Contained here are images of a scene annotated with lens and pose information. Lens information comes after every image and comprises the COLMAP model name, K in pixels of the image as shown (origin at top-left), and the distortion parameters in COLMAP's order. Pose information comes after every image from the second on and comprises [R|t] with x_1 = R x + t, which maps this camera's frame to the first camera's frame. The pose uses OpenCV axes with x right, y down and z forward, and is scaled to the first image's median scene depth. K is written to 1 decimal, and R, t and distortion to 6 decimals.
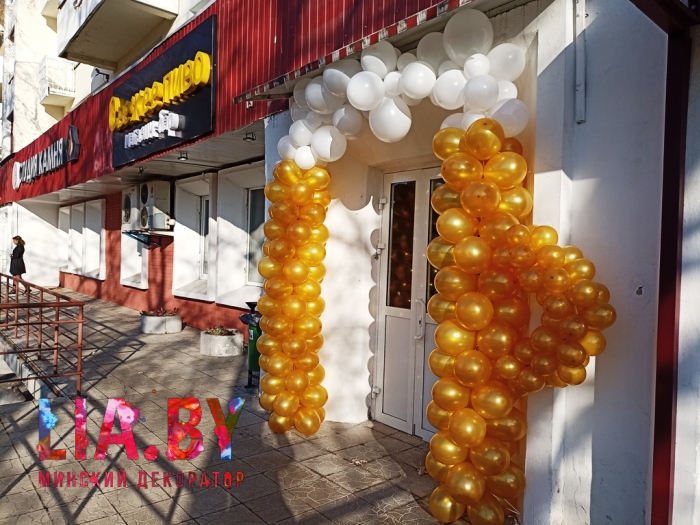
lens RADIAL K [[513.6, 0, 350.0], [0, 513.6, 262.5], [0, 0, 1]] dist [0.044003, -0.027380]
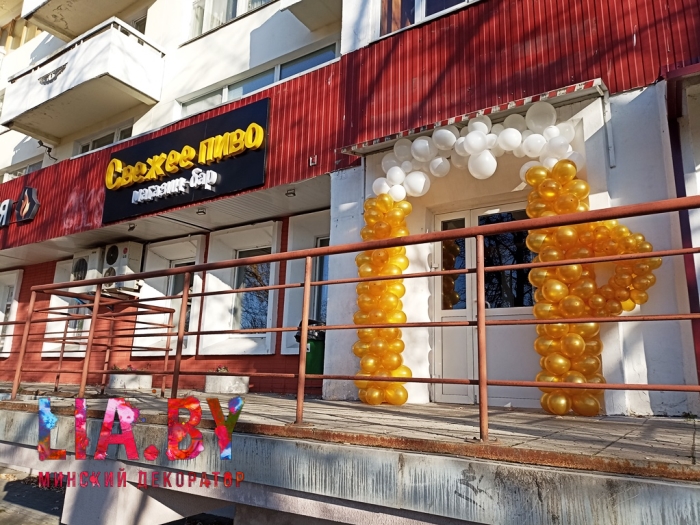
lens RADIAL K [[513.6, 0, 350.0], [0, 513.6, 262.5], [0, 0, 1]] dist [0.044003, -0.027380]
pose [[0.958193, 0.061581, 0.279418, -0.545681], [0.003980, 0.973601, -0.228221, 0.273464], [-0.286096, 0.219792, 0.932653, -0.194269]]
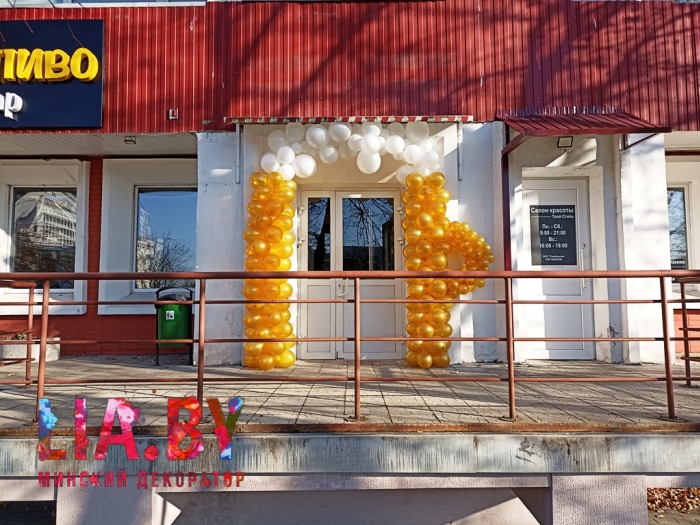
lens RADIAL K [[513.6, 0, 350.0], [0, 513.6, 262.5], [0, 0, 1]] dist [0.044003, -0.027380]
pose [[0.649117, 0.026468, 0.760228, -1.003306], [0.035560, 0.997246, -0.065083, 0.142245], [-0.759857, 0.069281, 0.646388, -0.055670]]
